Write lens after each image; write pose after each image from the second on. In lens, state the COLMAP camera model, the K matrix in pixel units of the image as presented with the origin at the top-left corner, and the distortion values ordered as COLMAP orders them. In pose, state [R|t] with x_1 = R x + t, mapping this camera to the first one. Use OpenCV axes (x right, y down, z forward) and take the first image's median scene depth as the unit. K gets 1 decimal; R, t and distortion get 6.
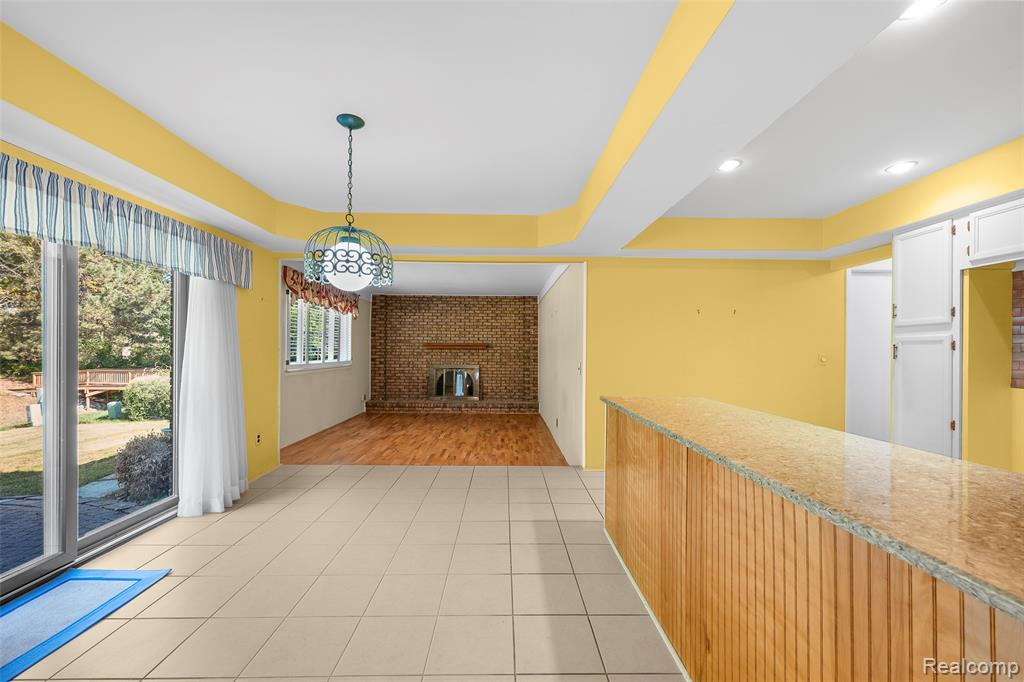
lens RADIAL K [[408.0, 0, 510.4], [0, 408.0, 347.4], [0, 0, 1]] dist [-0.000381, 0.000163]
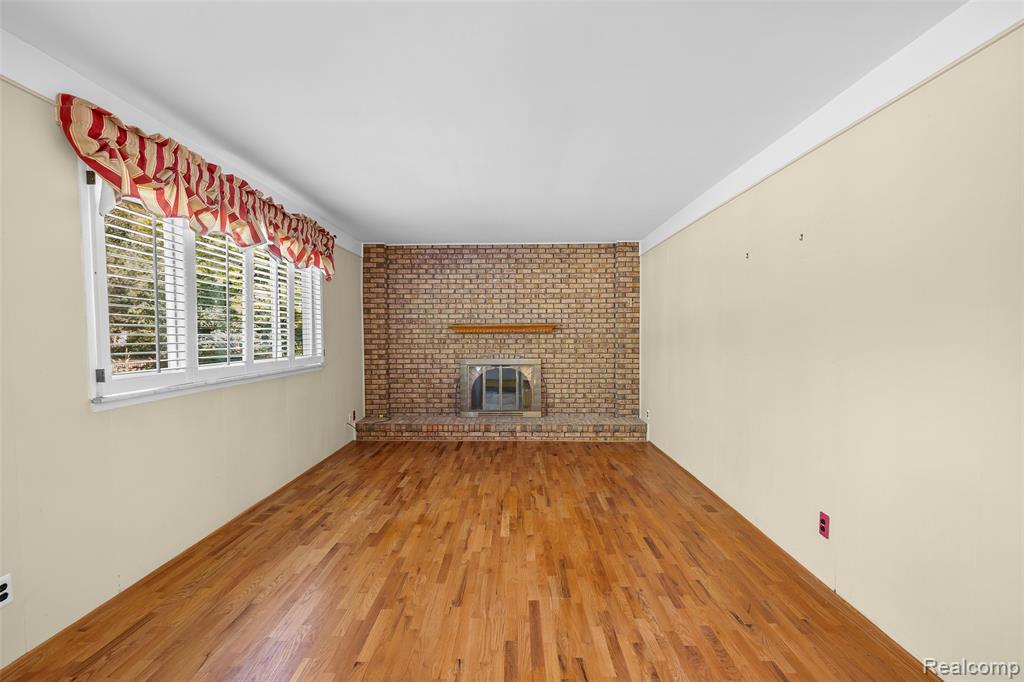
lens RADIAL K [[408.0, 0, 508.8], [0, 408.0, 345.2], [0, 0, 1]] dist [-0.000381, 0.000163]
pose [[0.999375, -0.010269, -0.033817, -0.103689], [0.011471, 0.999302, 0.035554, 0.000436], [0.033428, -0.035919, 0.998795, 0.393947]]
